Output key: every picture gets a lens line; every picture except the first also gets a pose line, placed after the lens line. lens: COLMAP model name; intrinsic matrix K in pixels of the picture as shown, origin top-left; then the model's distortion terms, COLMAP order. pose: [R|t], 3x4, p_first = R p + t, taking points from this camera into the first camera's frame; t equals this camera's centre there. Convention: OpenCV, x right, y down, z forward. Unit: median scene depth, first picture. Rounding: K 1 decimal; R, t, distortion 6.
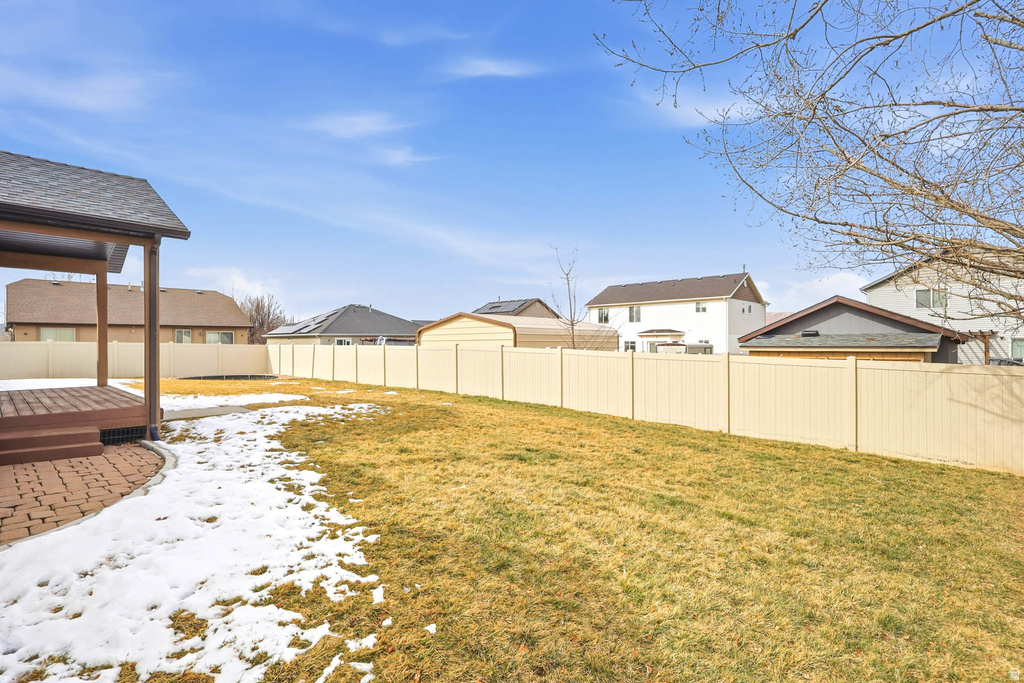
lens RADIAL K [[482.0, 0, 513.3], [0, 482.0, 345.2], [0, 0, 1]] dist [0.008424, -0.000004]
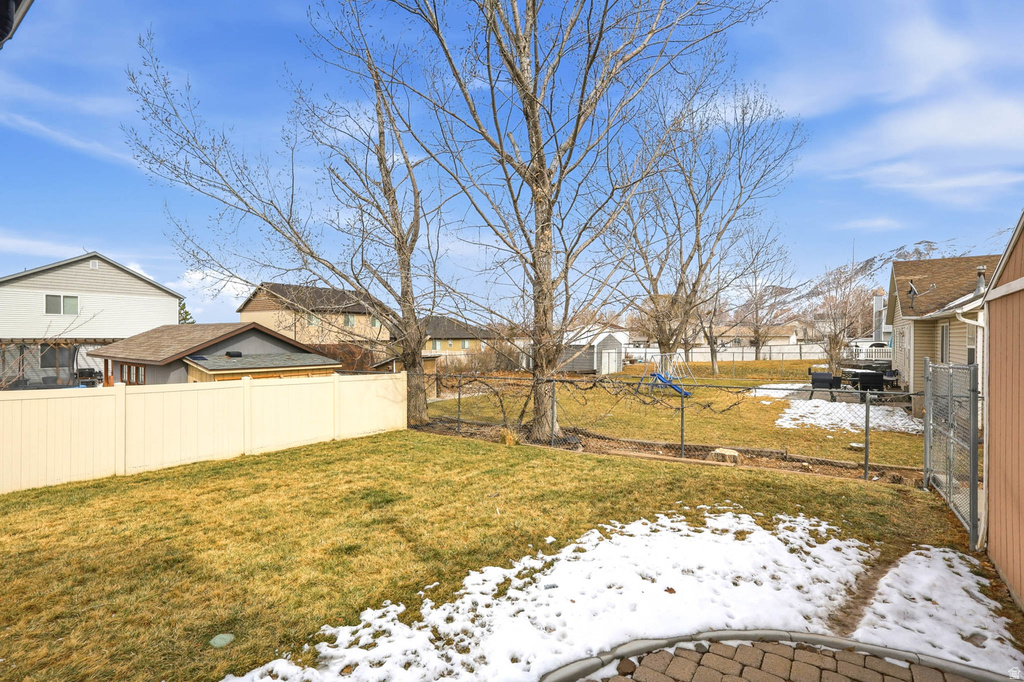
lens RADIAL K [[482.0, 0, 512.7], [0, 482.0, 343.1], [0, 0, 1]] dist [0.008424, -0.000004]
pose [[-0.140244, -0.000773, 0.990117, -1.723509], [-0.008226, 0.999966, -0.000385, -0.156746], [-0.990083, -0.008199, -0.140245, 1.512425]]
